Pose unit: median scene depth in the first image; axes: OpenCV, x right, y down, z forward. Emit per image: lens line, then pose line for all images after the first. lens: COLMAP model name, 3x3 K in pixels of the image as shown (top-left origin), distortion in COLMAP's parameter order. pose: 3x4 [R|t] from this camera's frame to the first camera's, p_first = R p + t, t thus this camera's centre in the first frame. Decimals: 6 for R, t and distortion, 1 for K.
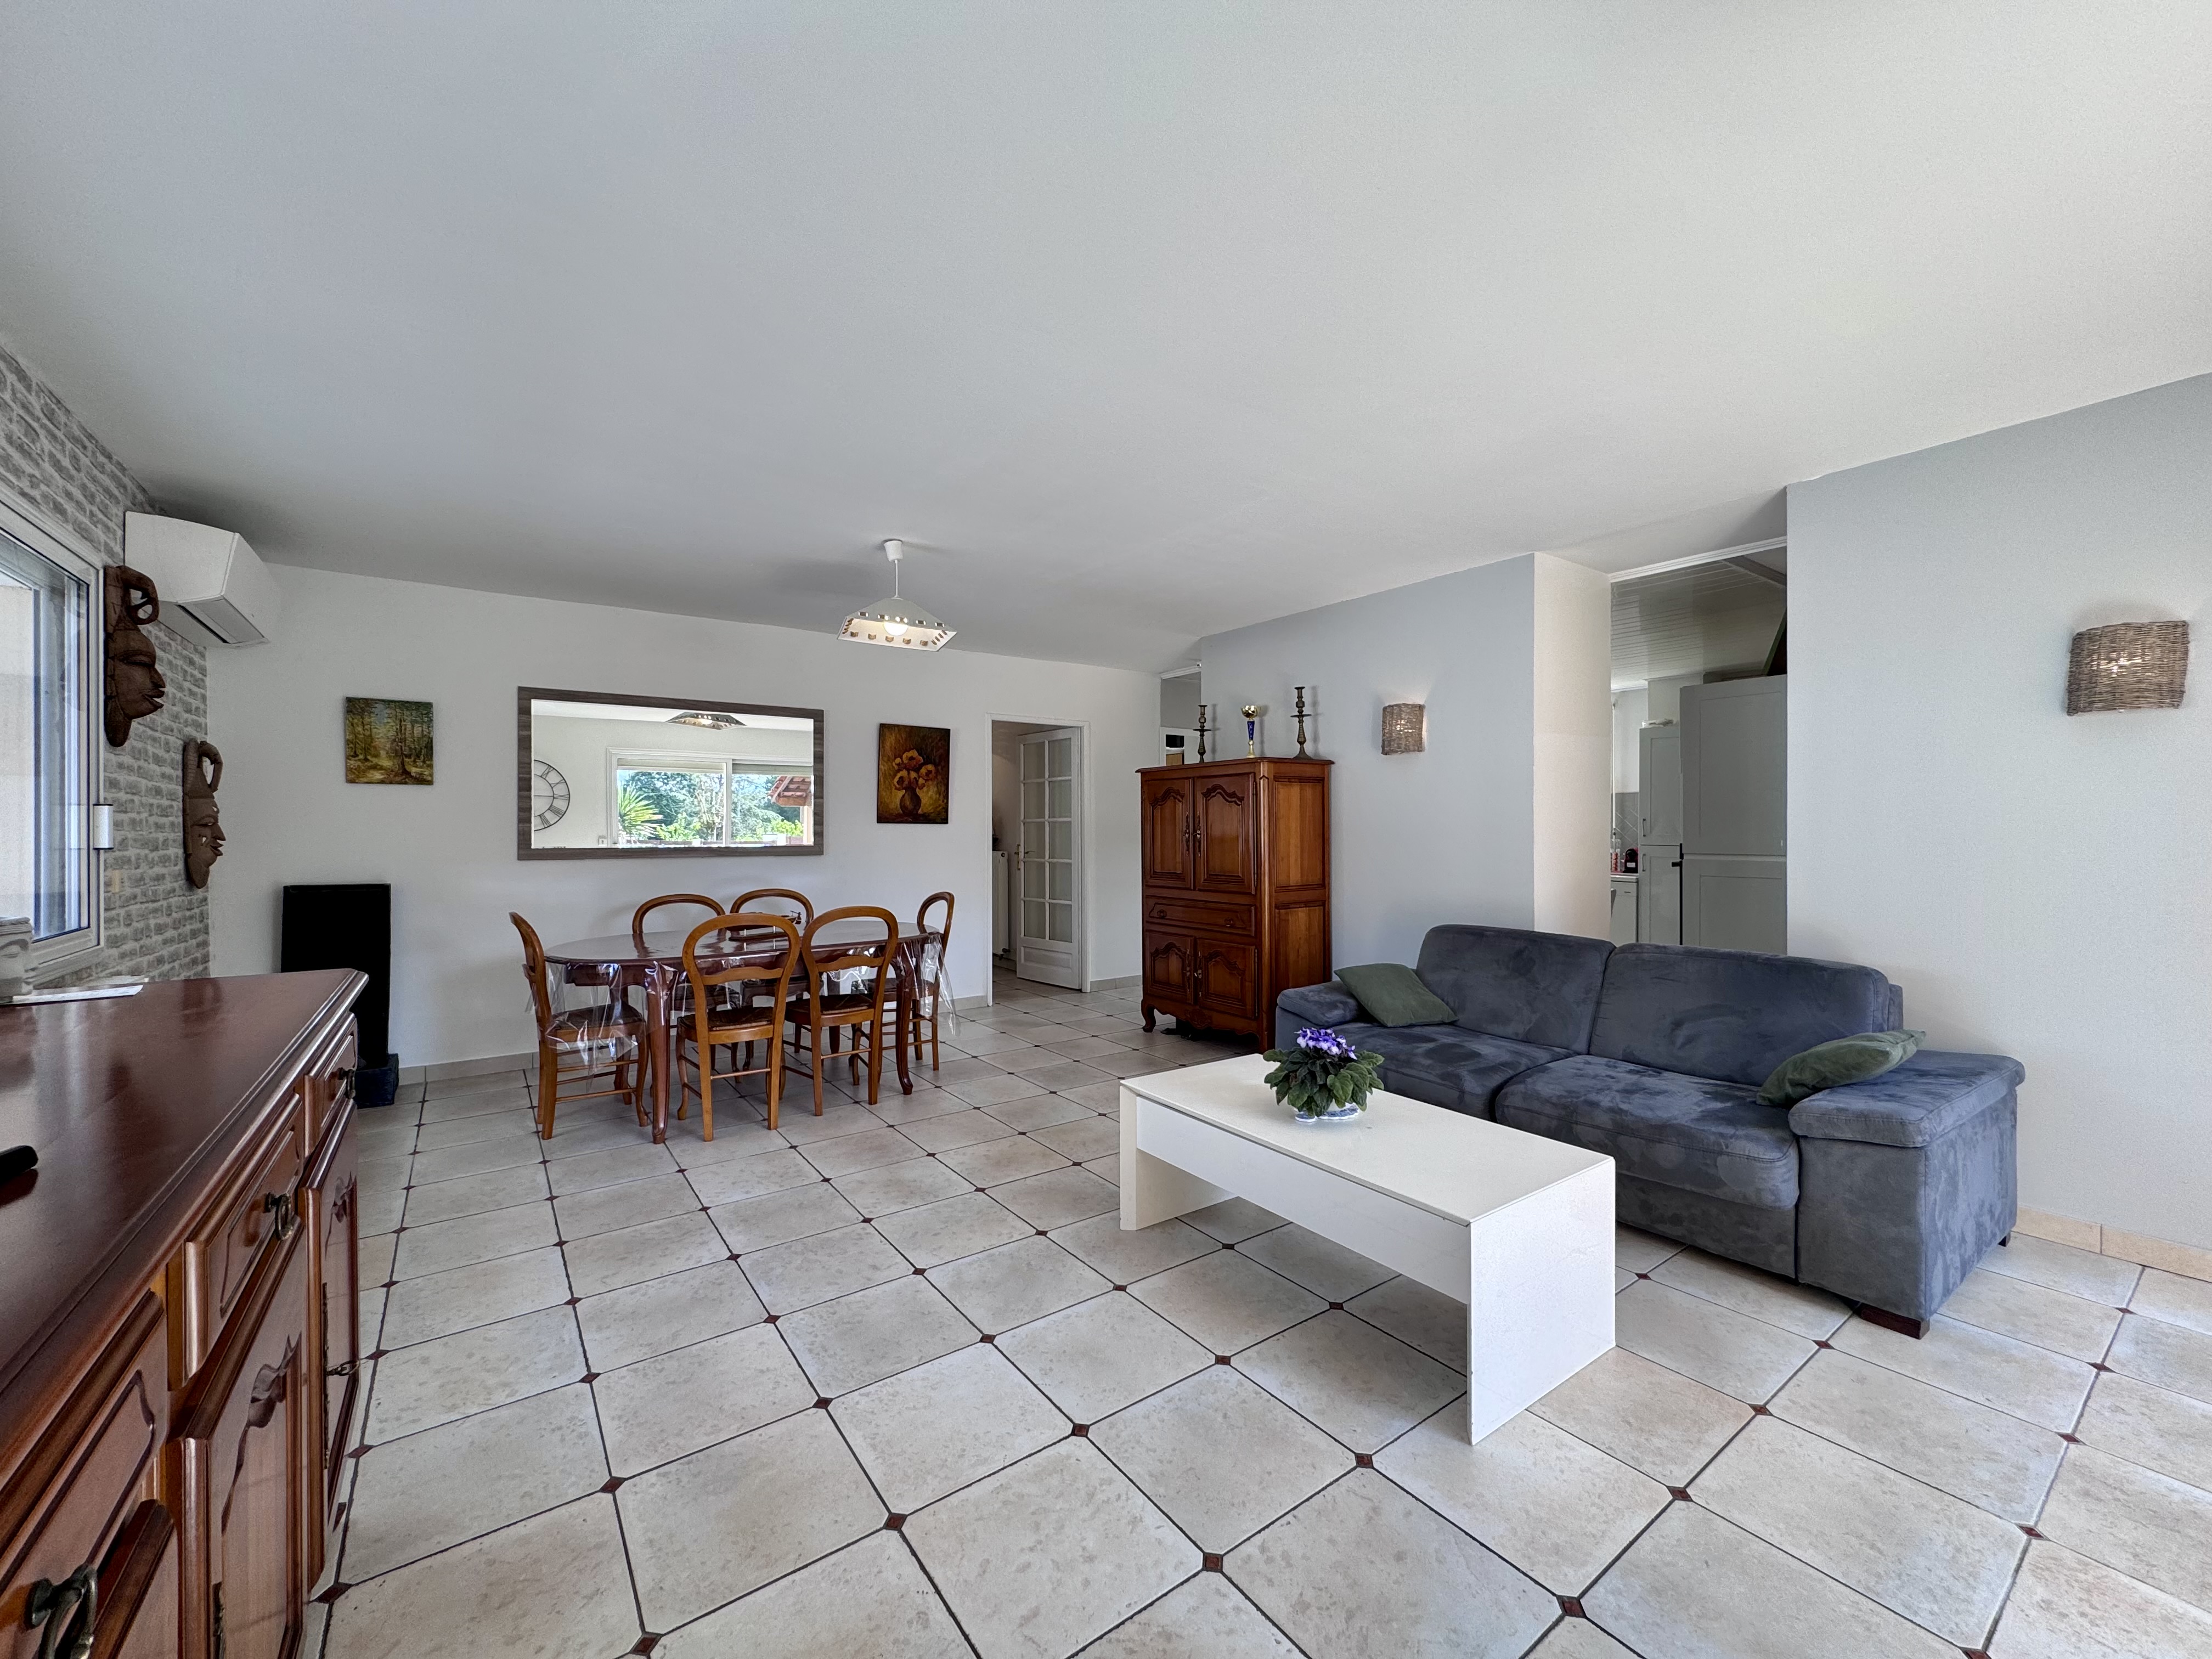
lens RADIAL K [[877.9, 0, 1106.0], [0, 877.9, 829.5], [0, 0, 1]] dist [0.000029, 0.000205]
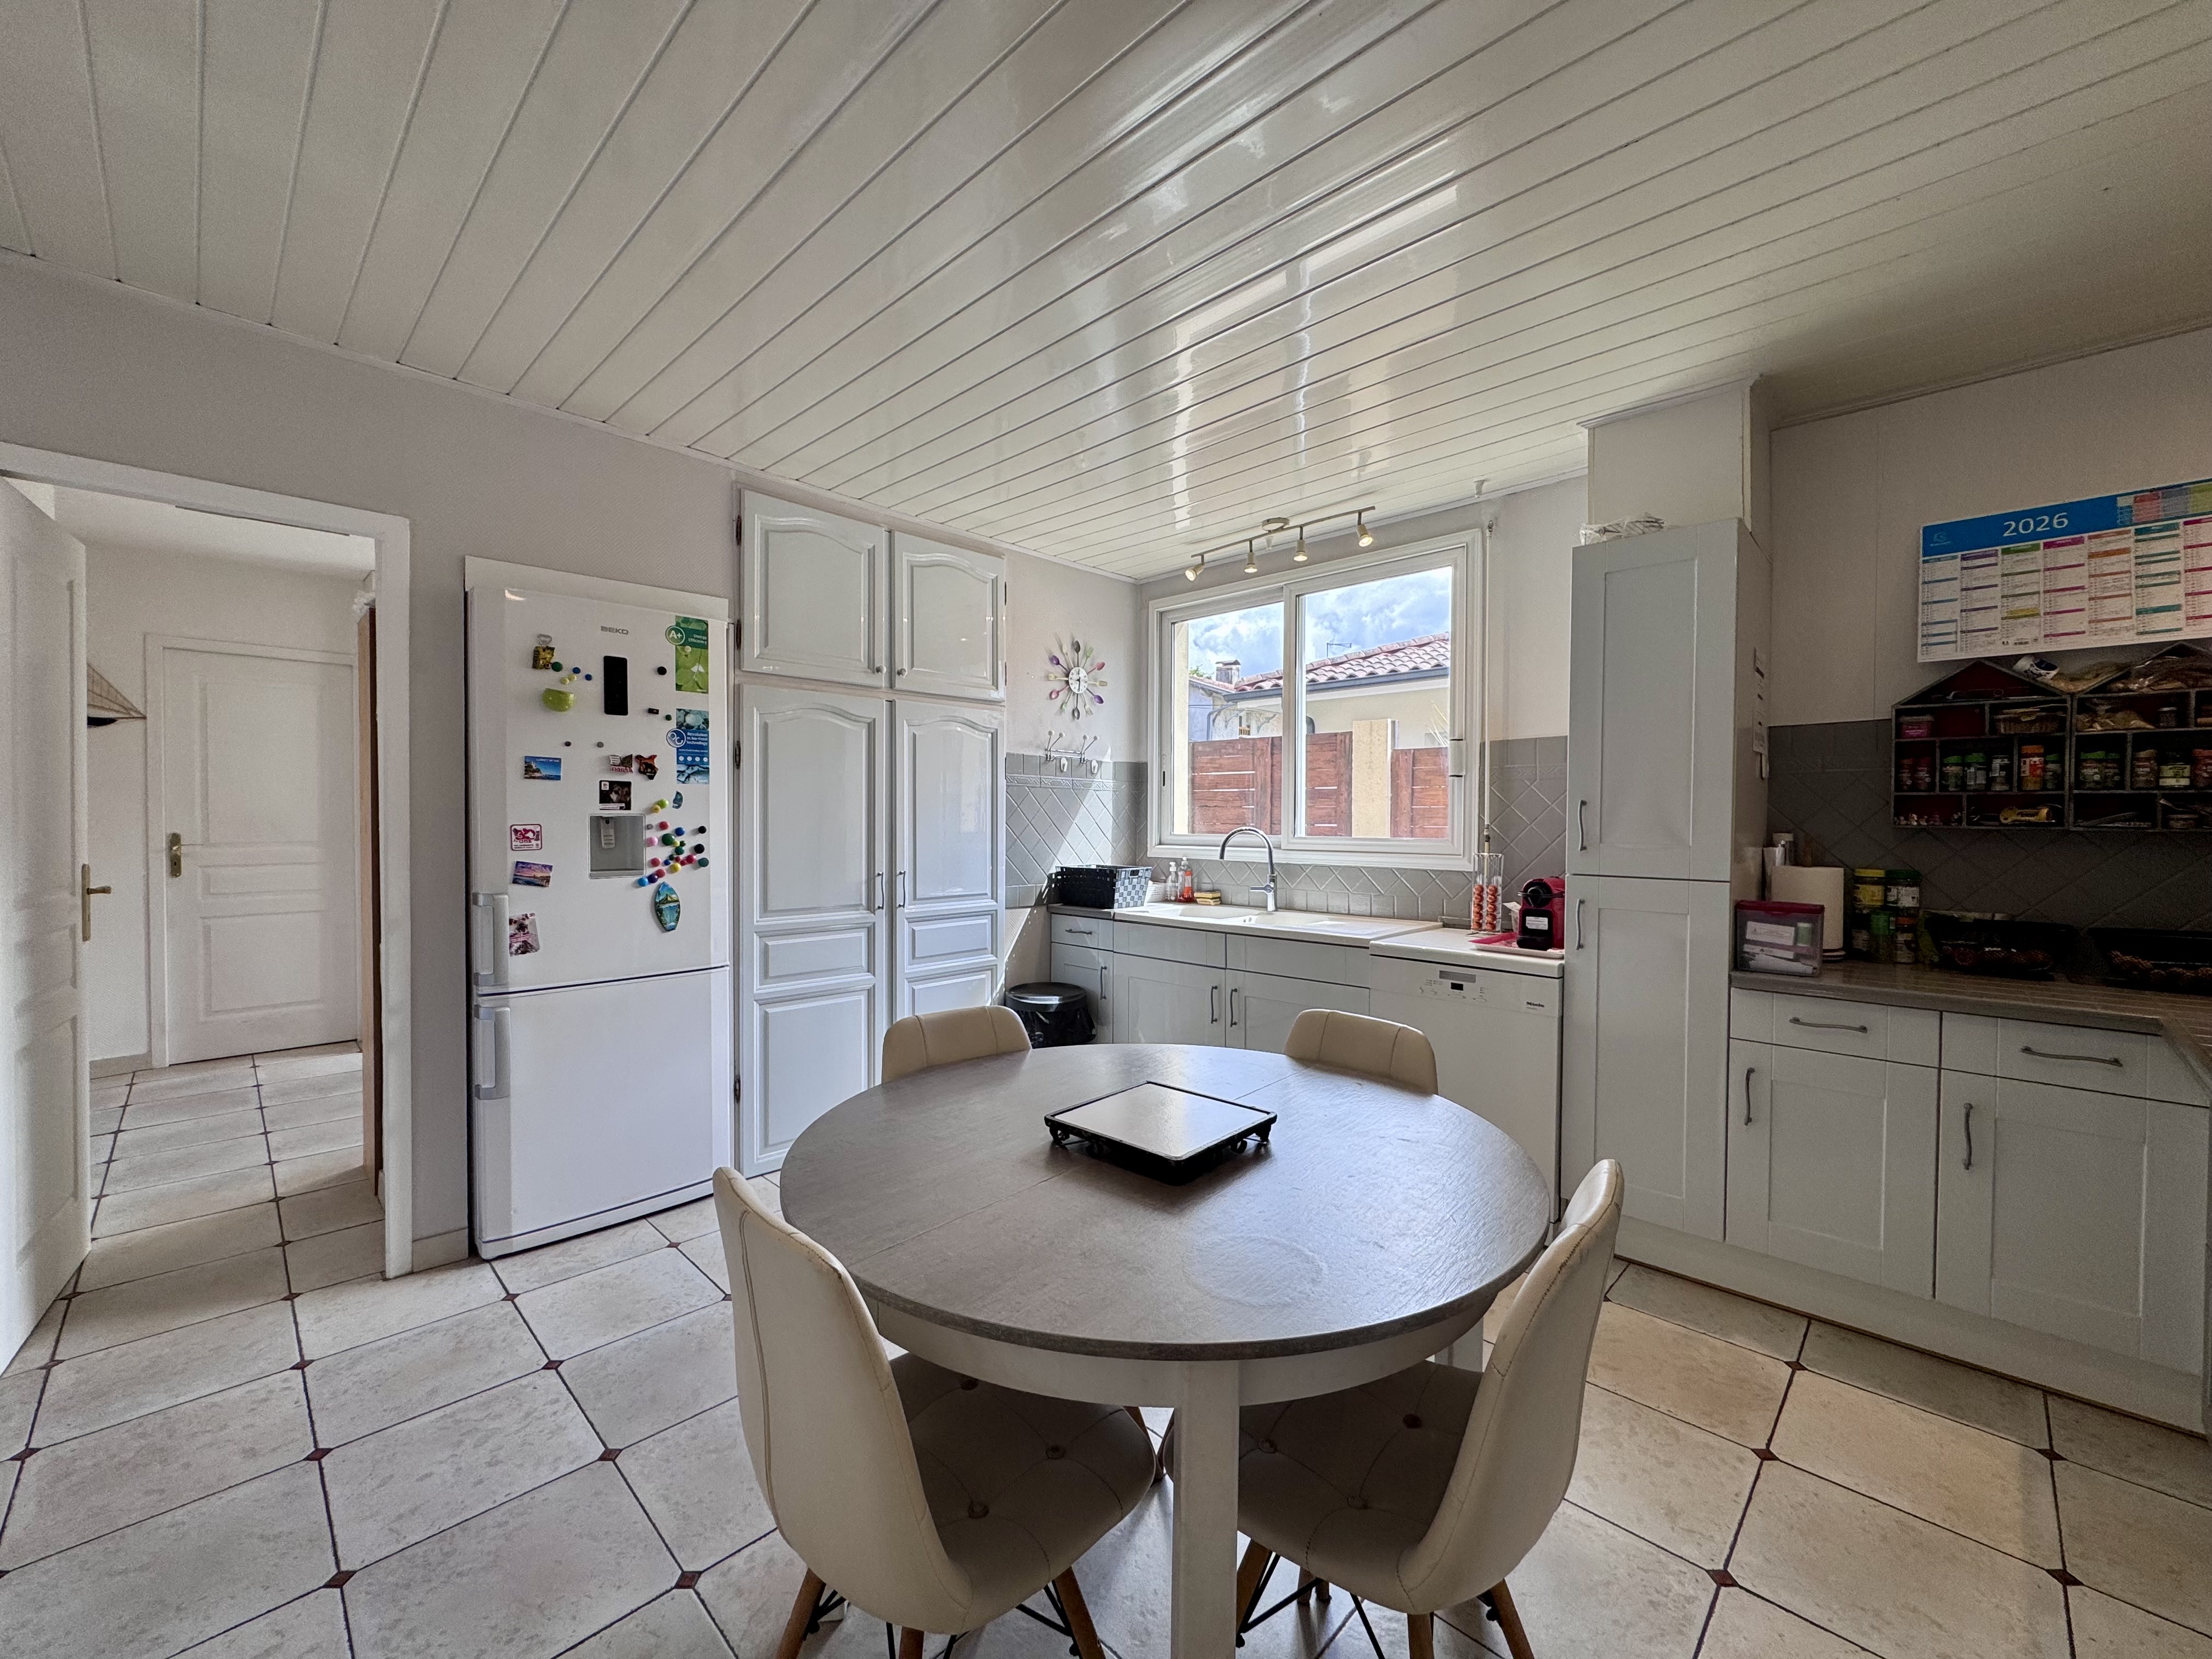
lens RADIAL K [[883.3, 0, 1093.8], [0, 883.3, 827.0], [0, 0, 1]] dist [-0.000429, -0.000224]
pose [[0.986053, 0.007265, 0.166273, 0.536039], [-0.008034, 0.999960, 0.003953, -0.000490], [-0.166238, -0.005234, 0.986072, 1.016446]]
